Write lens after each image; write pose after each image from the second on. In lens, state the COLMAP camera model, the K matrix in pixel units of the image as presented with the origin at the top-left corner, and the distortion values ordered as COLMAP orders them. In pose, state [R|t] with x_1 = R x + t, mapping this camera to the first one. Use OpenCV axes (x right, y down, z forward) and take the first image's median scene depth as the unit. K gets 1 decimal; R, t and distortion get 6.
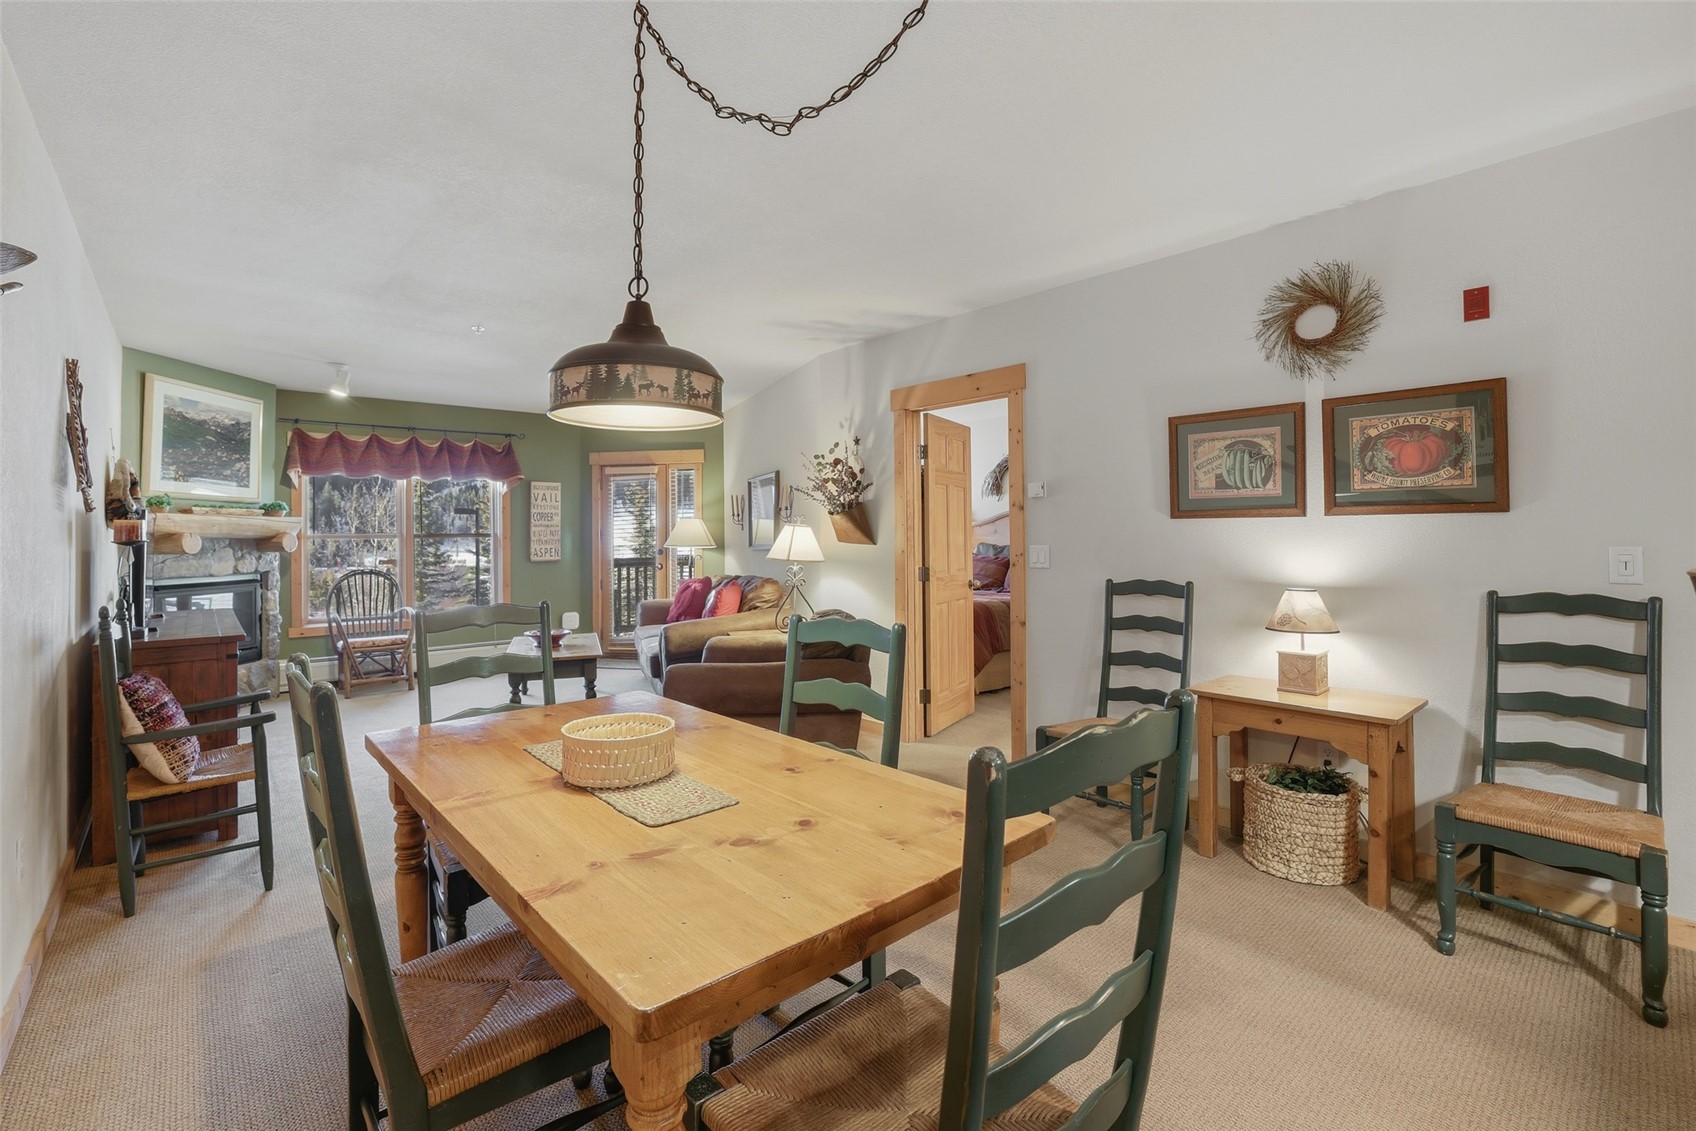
lens RADIAL K [[746.9, 0, 829.7], [0, 746.9, 517.7], [0, 0, 1]] dist [-0.042169, 0.008302]
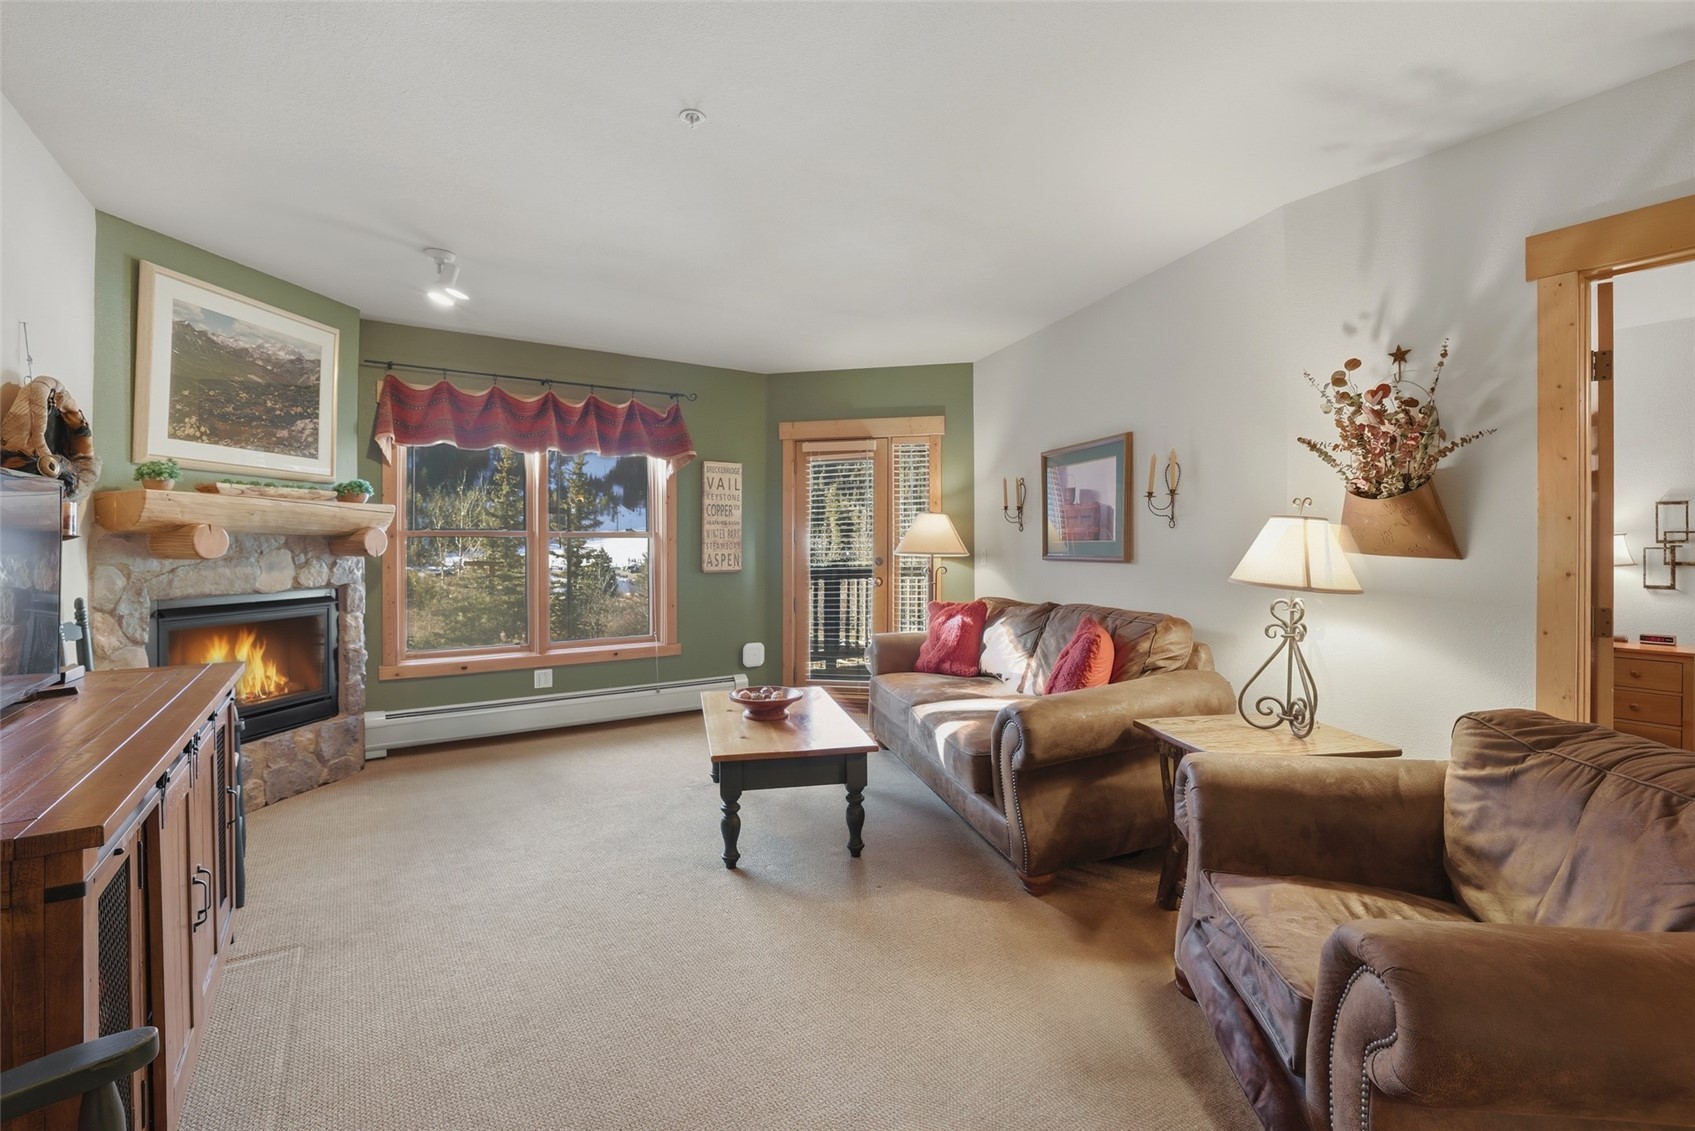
lens RADIAL K [[748.7, 0, 838.0], [0, 748.7, 539.3], [0, 0, 1]] dist [-0.051353, 0.018851]
pose [[0.992230, 0.011532, -0.123878, -0.242058], [-0.008999, 0.999739, 0.020986, 0.013762], [0.124088, -0.019708, 0.992075, 0.394746]]
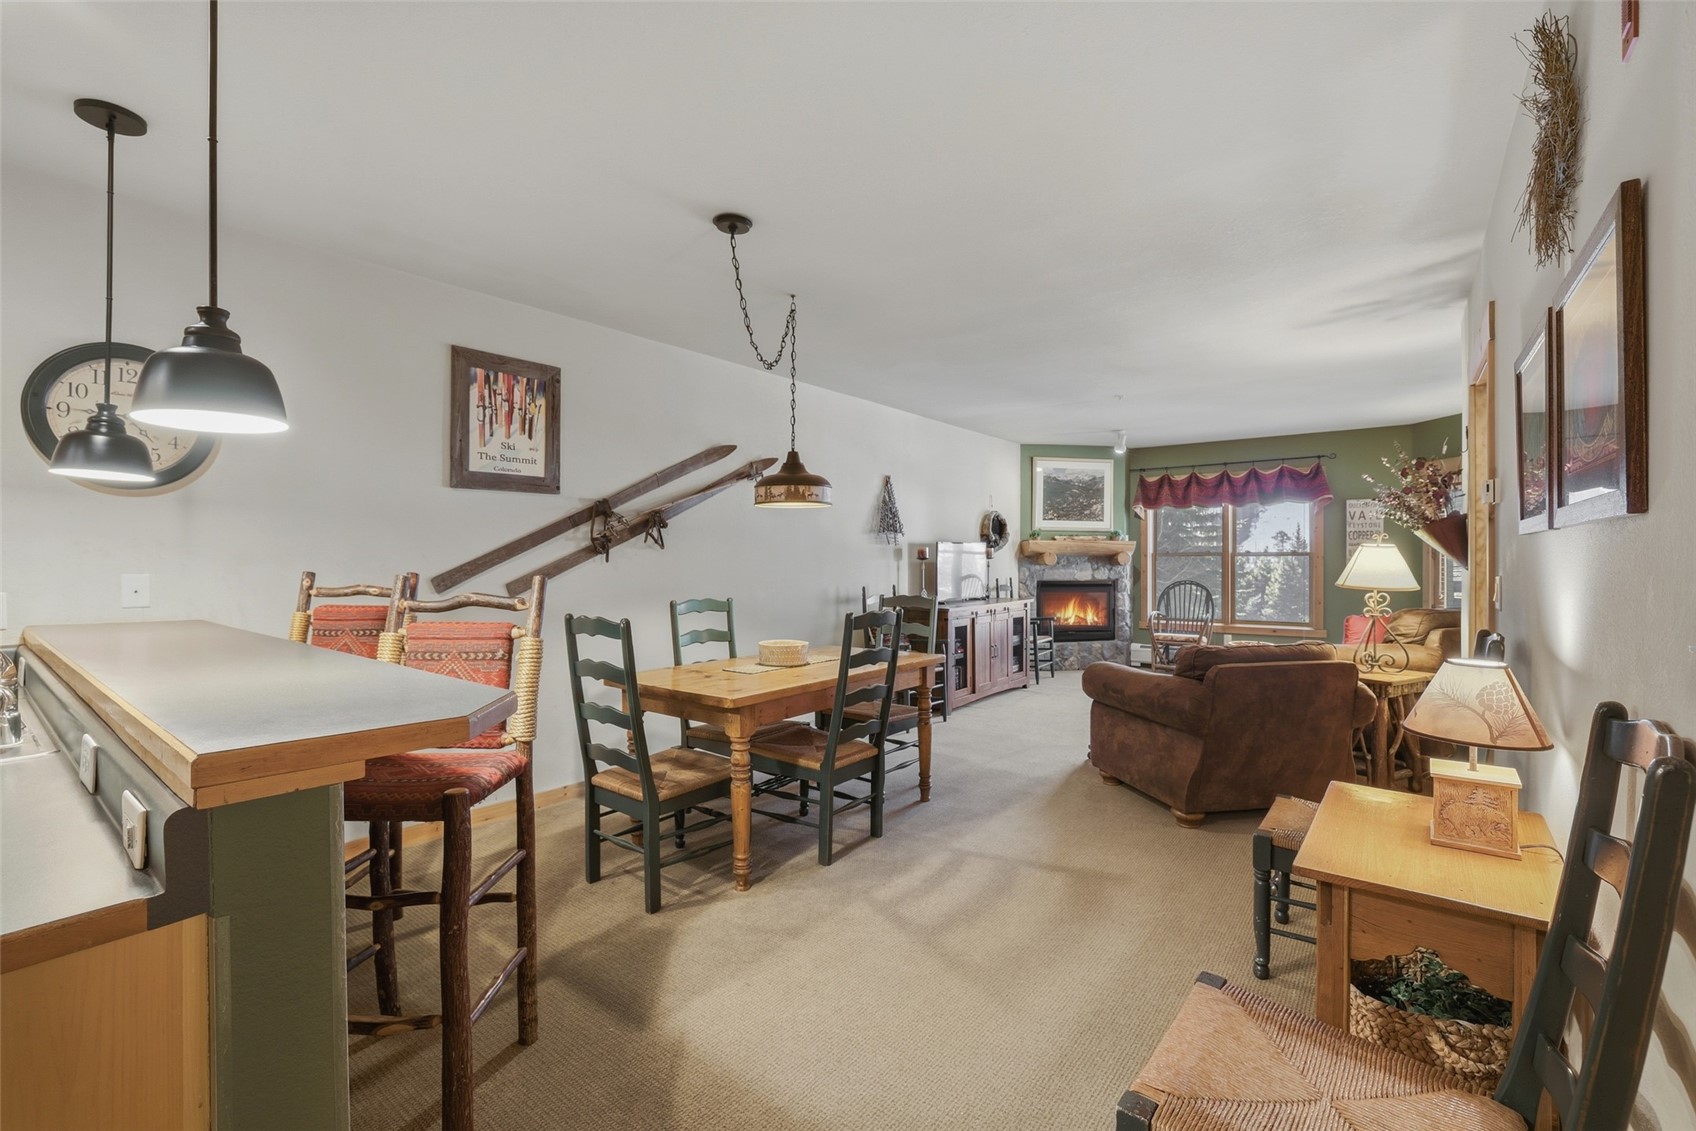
lens RADIAL K [[736.8, 0, 843.8], [0, 736.8, 559.6], [0, 0, 1]] dist [-0.042556, 0.018044]
pose [[0.187764, 0.011944, -0.982142, 0.552223], [0.022930, 0.999600, 0.016540, -0.000569], [0.981946, -0.025626, 0.187415, 0.208319]]
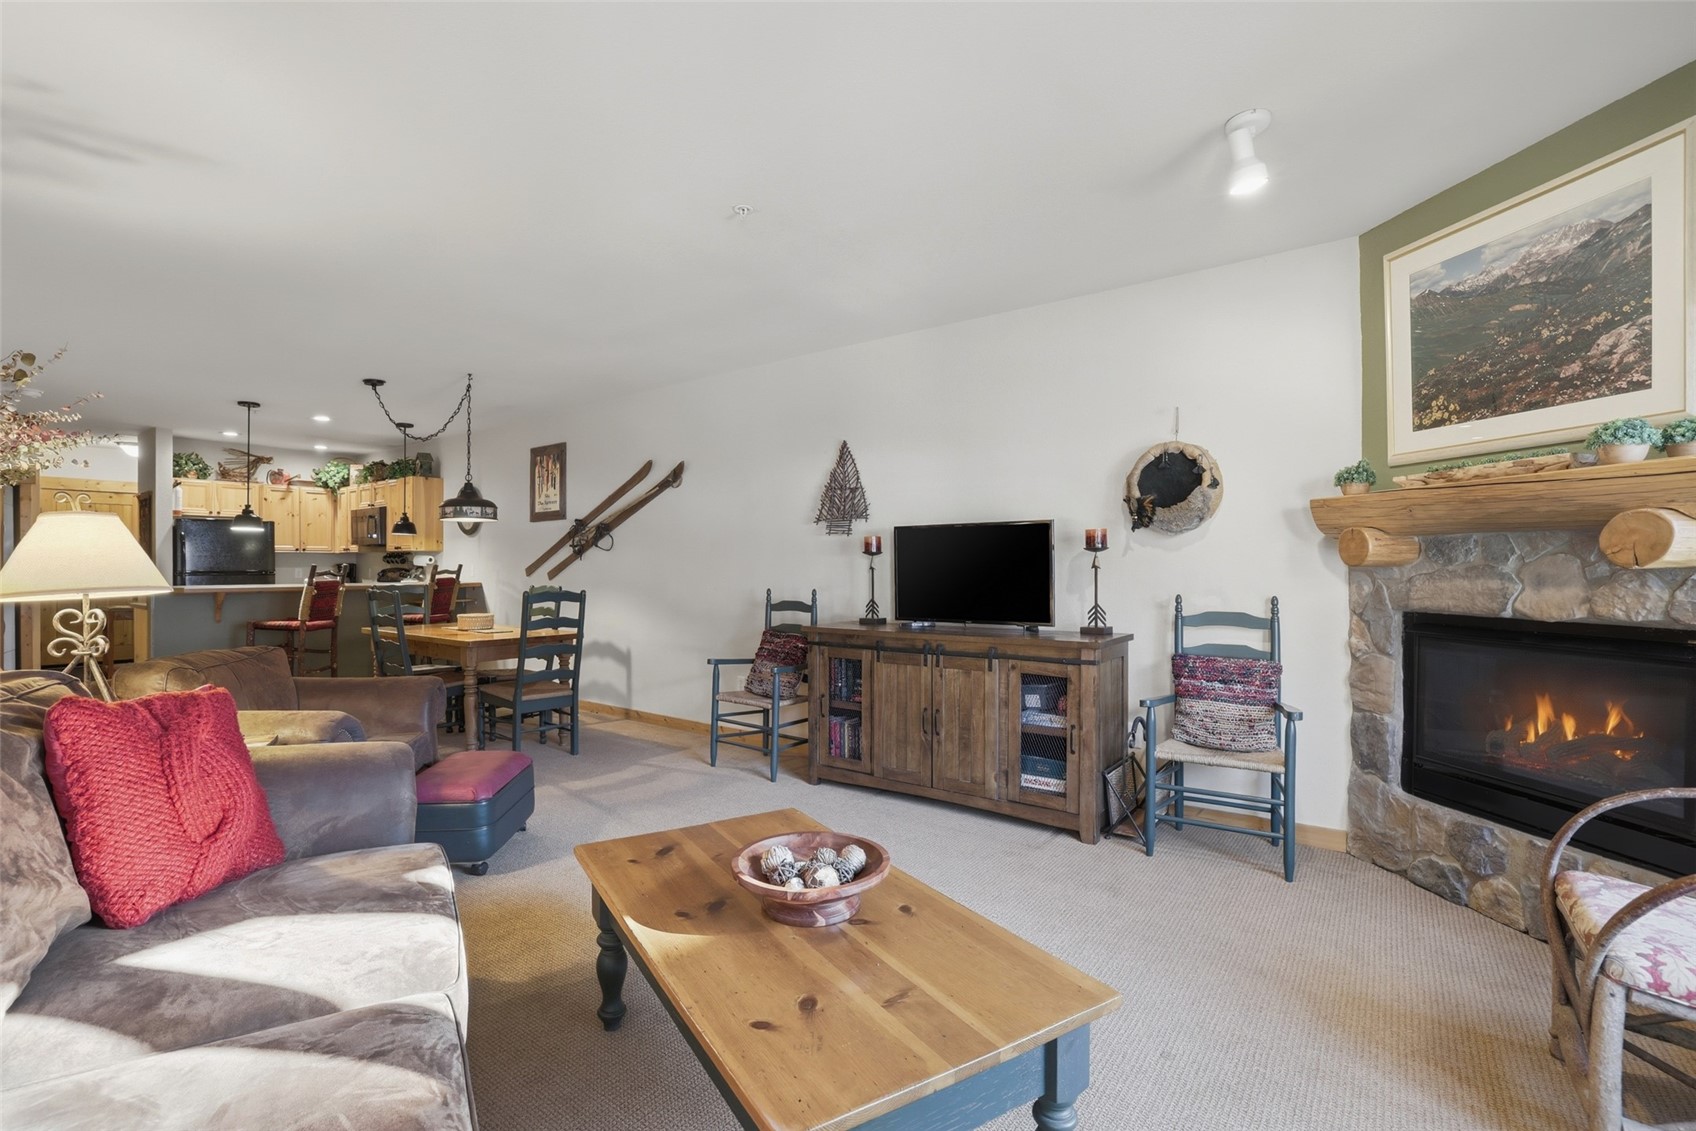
lens RADIAL K [[736.8, 0, 843.8], [0, 736.8, 559.6], [0, 0, 1]] dist [-0.042556, 0.018044]
pose [[-0.975610, 0.013018, -0.219123, -0.326881], [0.019816, 0.999387, -0.028855, 0.046123], [0.218613, -0.032493, -0.975270, 1.251644]]
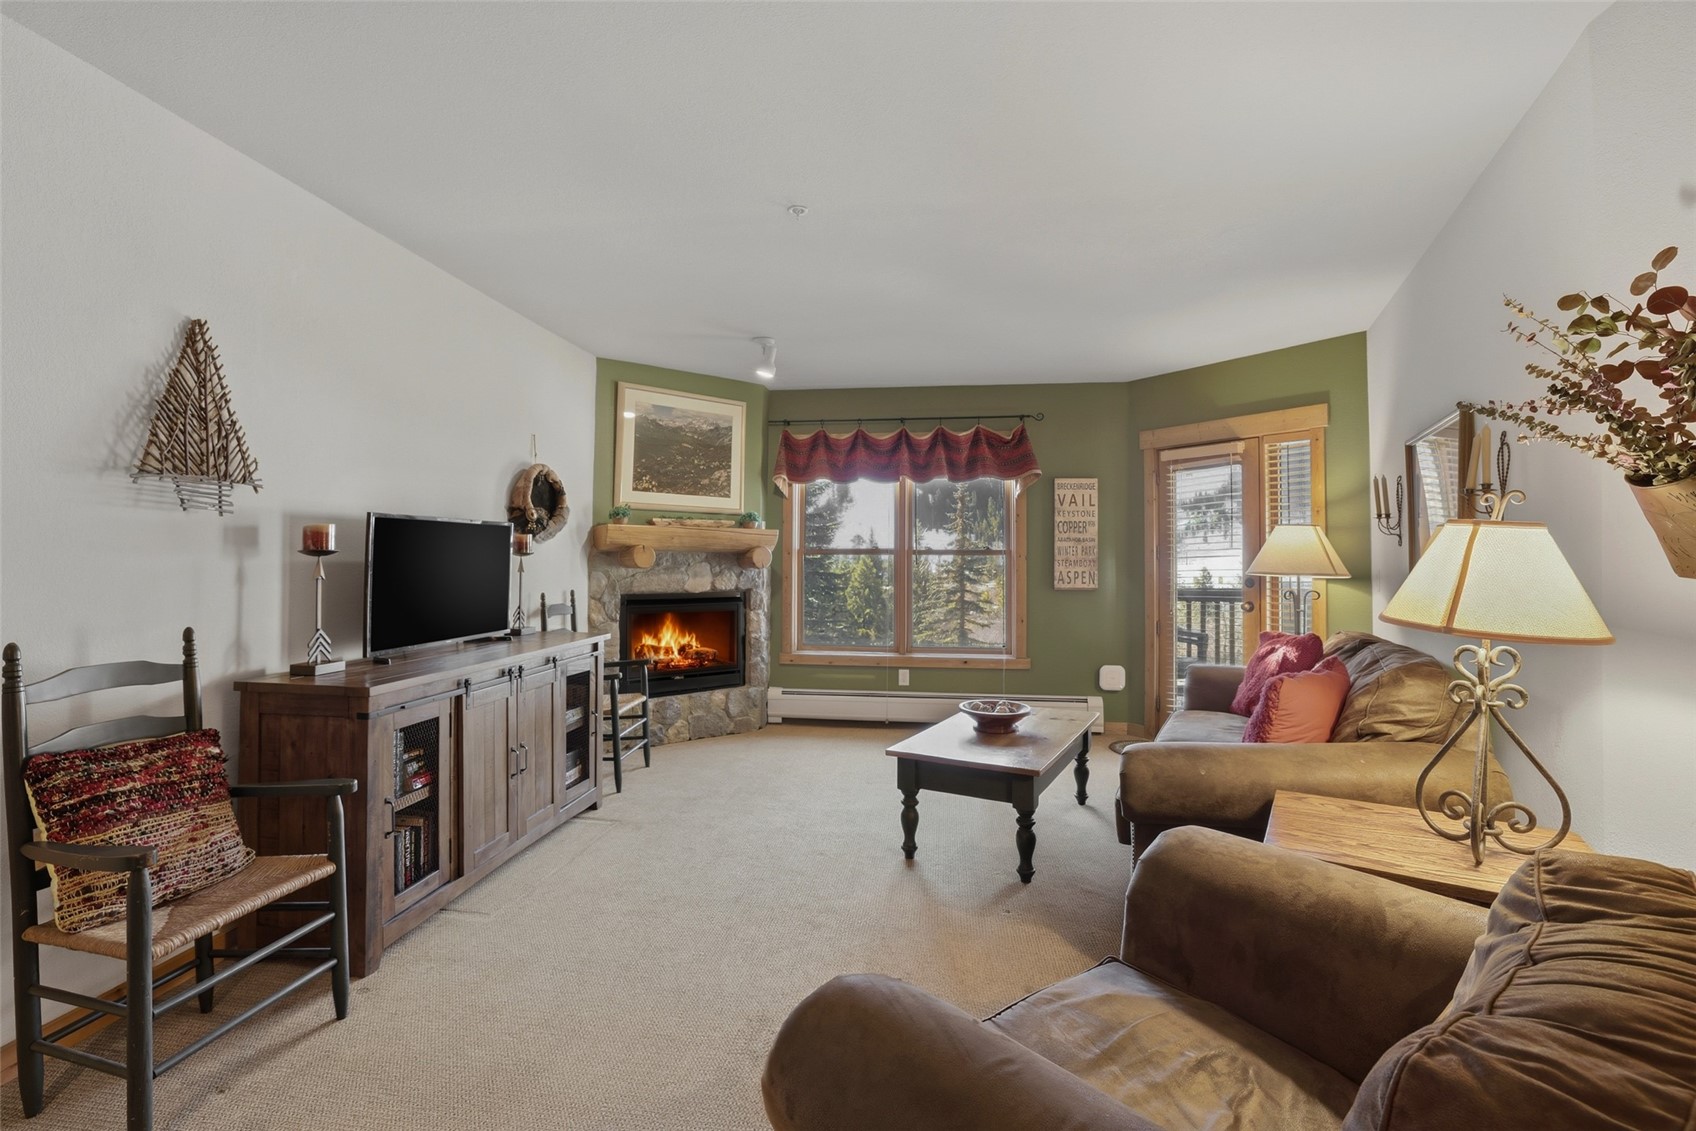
lens RADIAL K [[749.1, 0, 838.5], [0, 749.1, 539.3], [0, 0, 1]] dist [-0.051353, 0.018851]
pose [[0.654129, -0.004436, -0.756370, 0.008756], [0.004776, 0.999987, -0.001735, 0.013623], [0.756368, -0.002477, 0.654141, 0.483077]]
